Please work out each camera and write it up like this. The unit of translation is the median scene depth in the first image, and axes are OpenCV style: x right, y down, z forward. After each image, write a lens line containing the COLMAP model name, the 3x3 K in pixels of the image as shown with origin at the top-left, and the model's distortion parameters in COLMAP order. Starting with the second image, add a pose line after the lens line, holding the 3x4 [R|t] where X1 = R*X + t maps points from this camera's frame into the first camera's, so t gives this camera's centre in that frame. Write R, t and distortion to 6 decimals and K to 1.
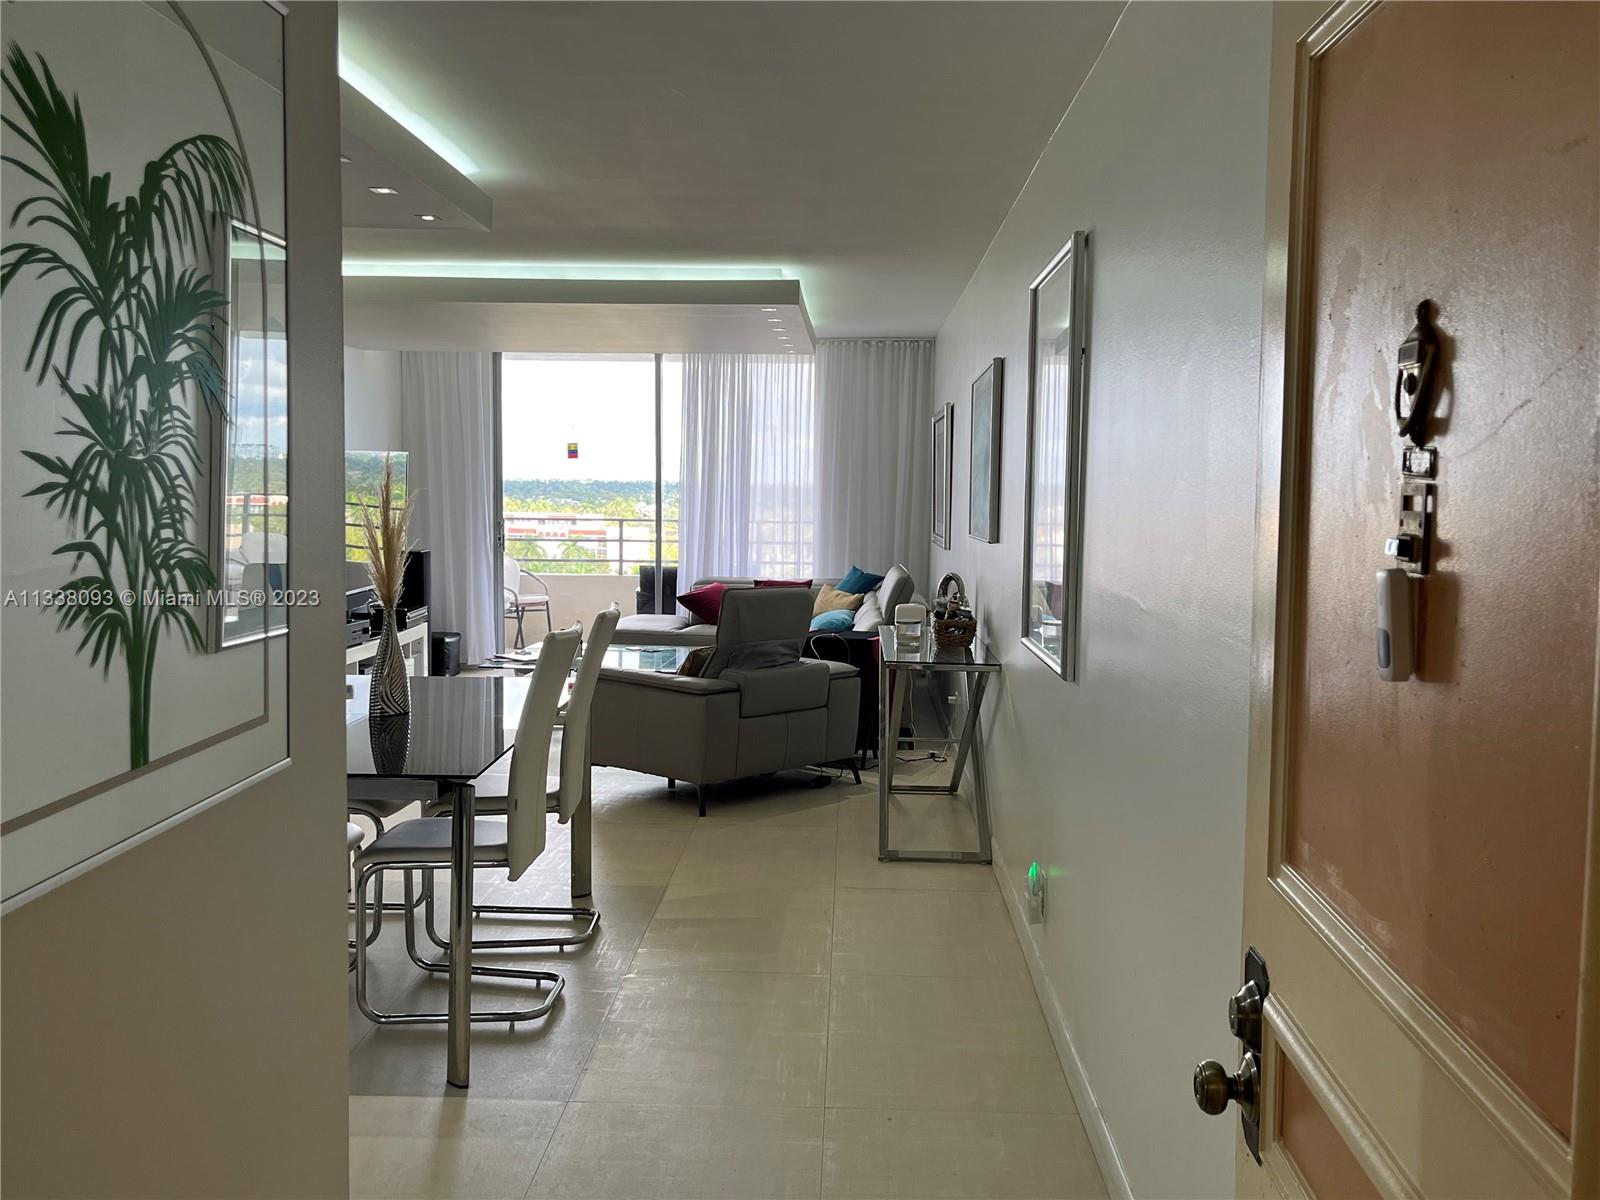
lens RADIAL K [[1437.3, 0, 808.1], [0, 1437.3, 595.0], [0, 0, 1]] dist [0.020220, -0.011274]
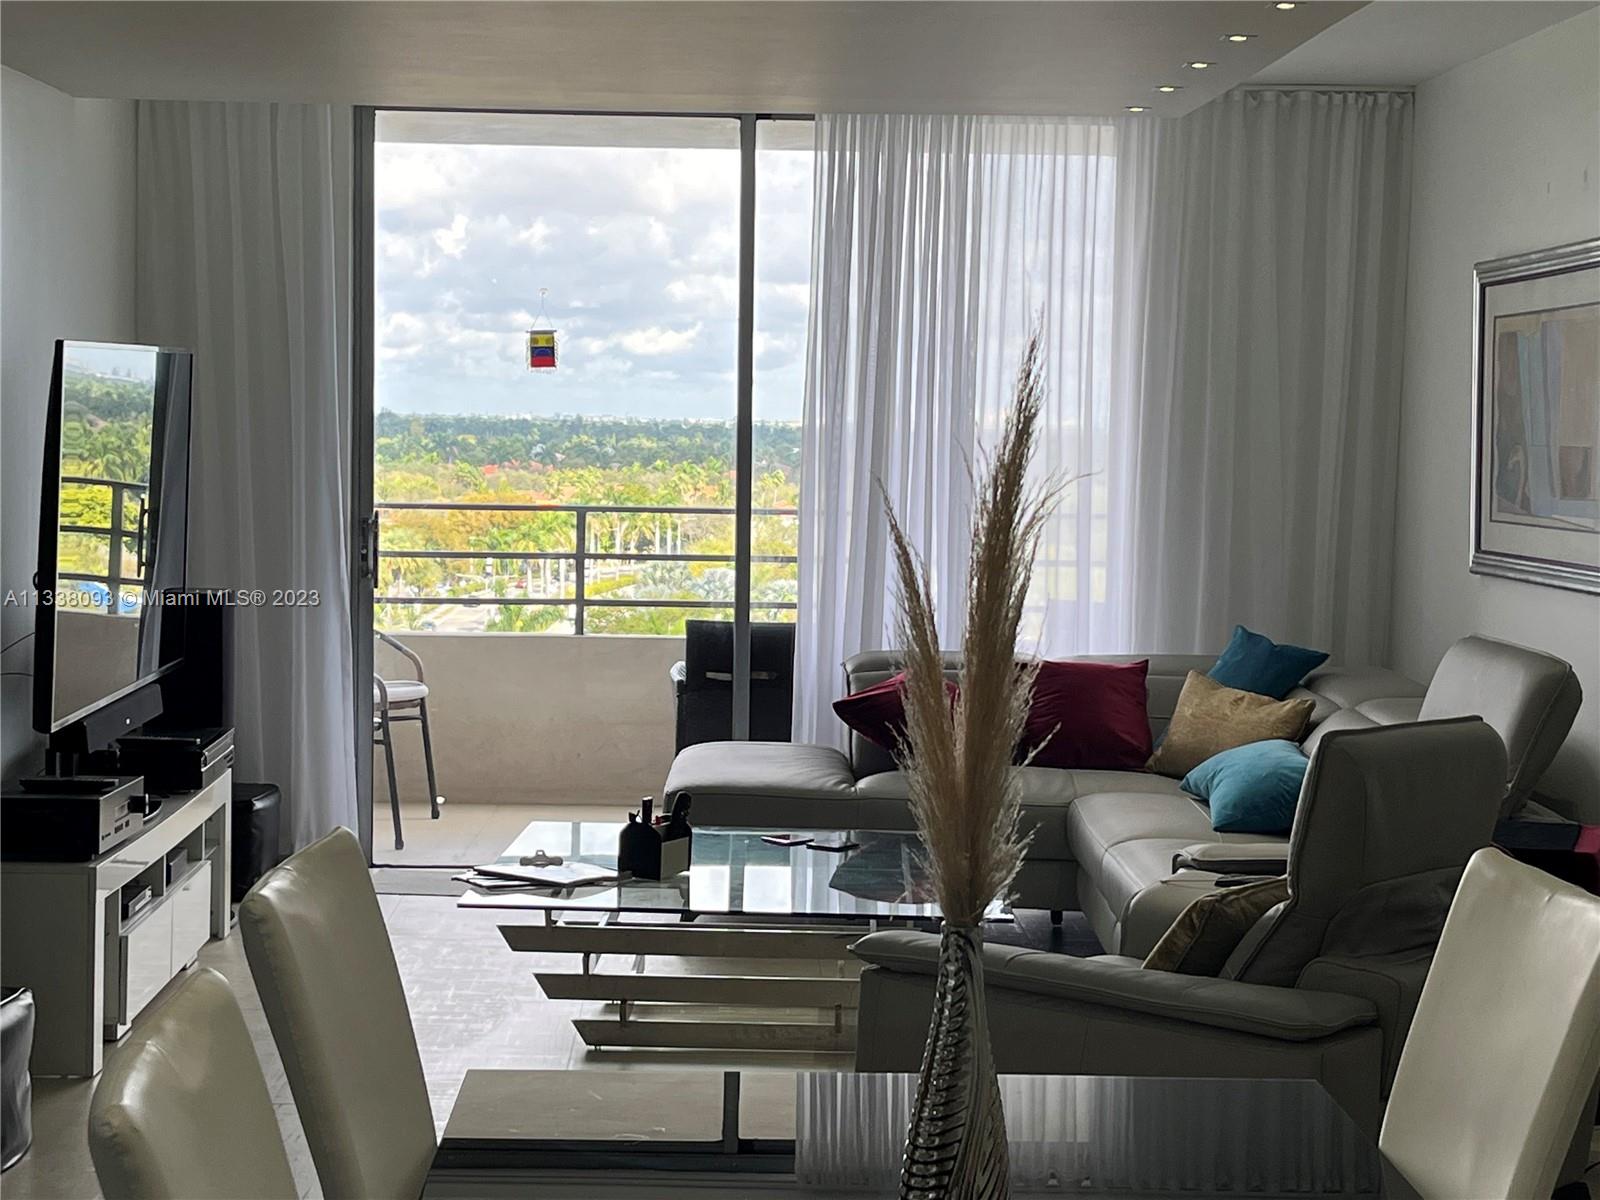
lens RADIAL K [[2724.6, 0, 799.6], [0, 2724.6, 606.5], [0, 0, 1]] dist [0.007825, 0.000000]
pose [[0.998454, 0.003301, 0.055489, -0.133538], [-0.002590, 0.999914, -0.012869, -0.014845], [-0.055526, 0.012706, 0.998376, 0.208237]]
